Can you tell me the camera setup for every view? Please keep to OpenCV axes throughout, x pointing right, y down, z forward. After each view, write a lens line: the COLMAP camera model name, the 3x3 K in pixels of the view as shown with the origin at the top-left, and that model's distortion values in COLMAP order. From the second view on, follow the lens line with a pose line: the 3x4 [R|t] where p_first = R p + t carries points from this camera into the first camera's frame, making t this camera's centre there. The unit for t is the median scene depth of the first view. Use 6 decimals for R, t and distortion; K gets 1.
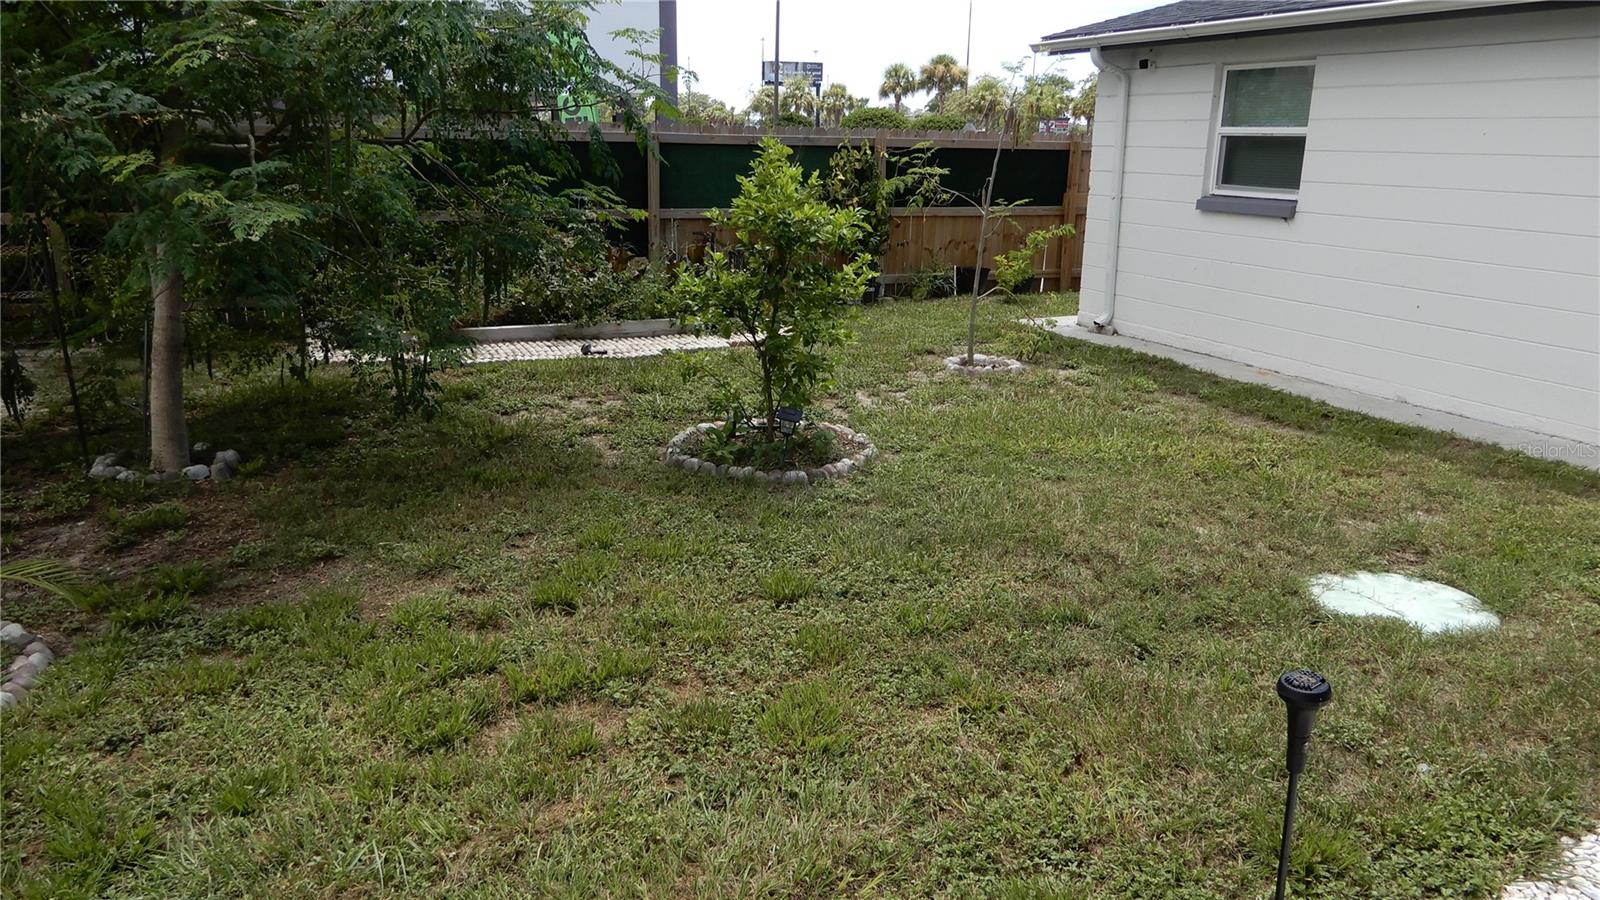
lens RADIAL K [[1132.8, 0, 797.7], [0, 1132.8, 447.6], [0, 0, 1]] dist [-0.000723, 0.001147]
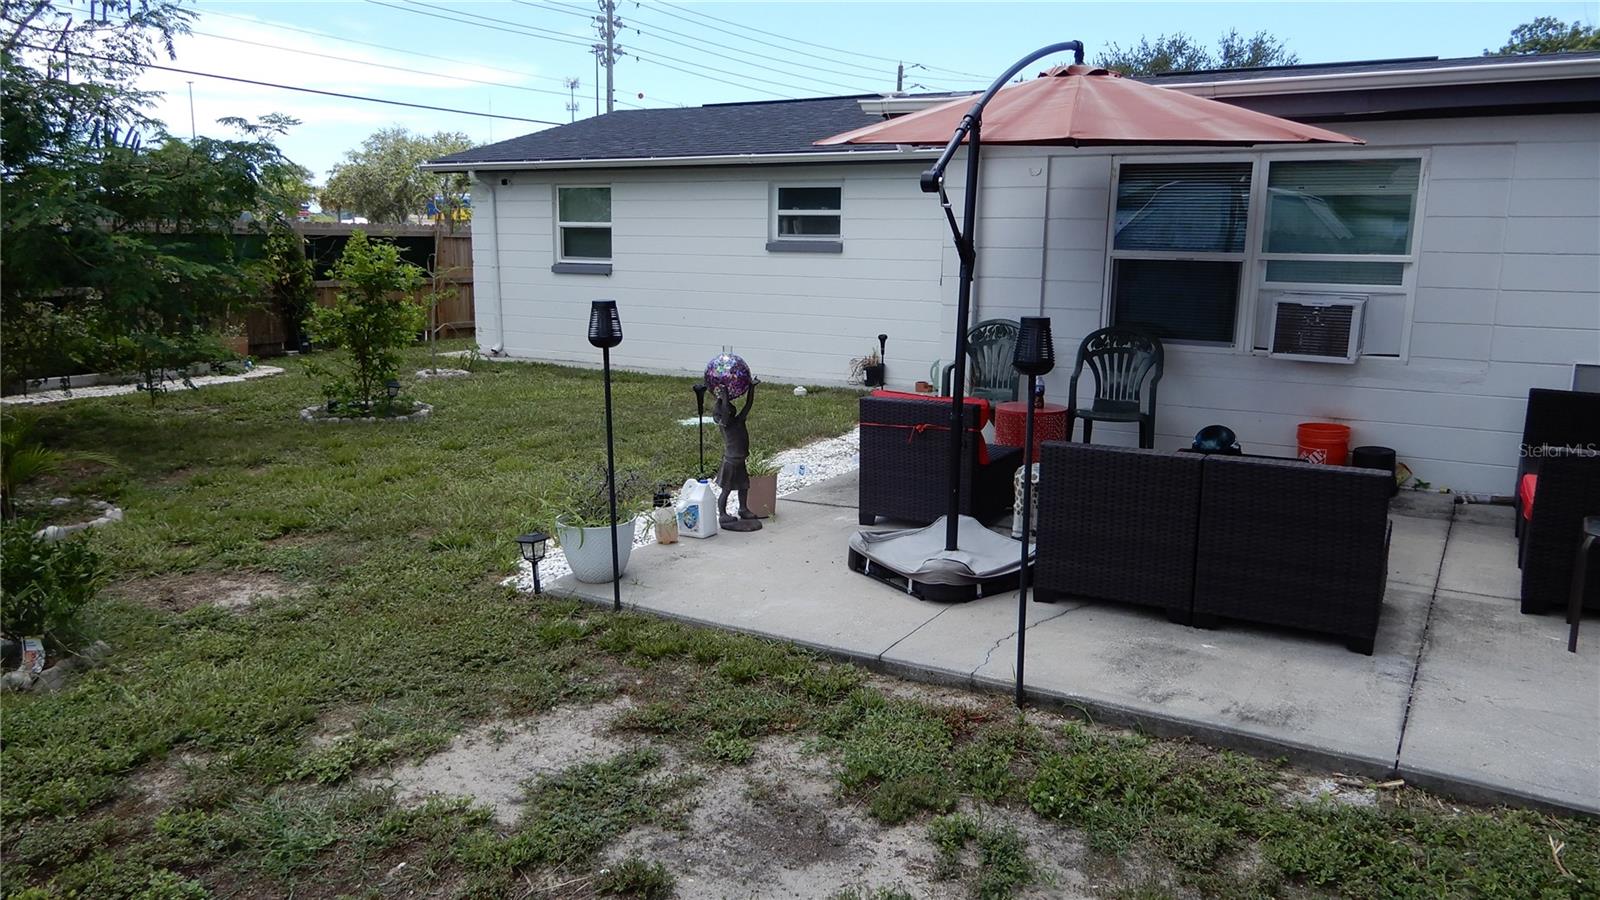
lens RADIAL K [[1132.8, 0, 799.5], [0, 1132.8, 453.7], [0, 0, 1]] dist [-0.000723, 0.001147]
pose [[0.799483, -0.121006, 0.588375, -0.351551], [0.160149, 0.986985, -0.014625, 0.127091], [-0.578947, 0.105920, 0.808456, -0.488941]]
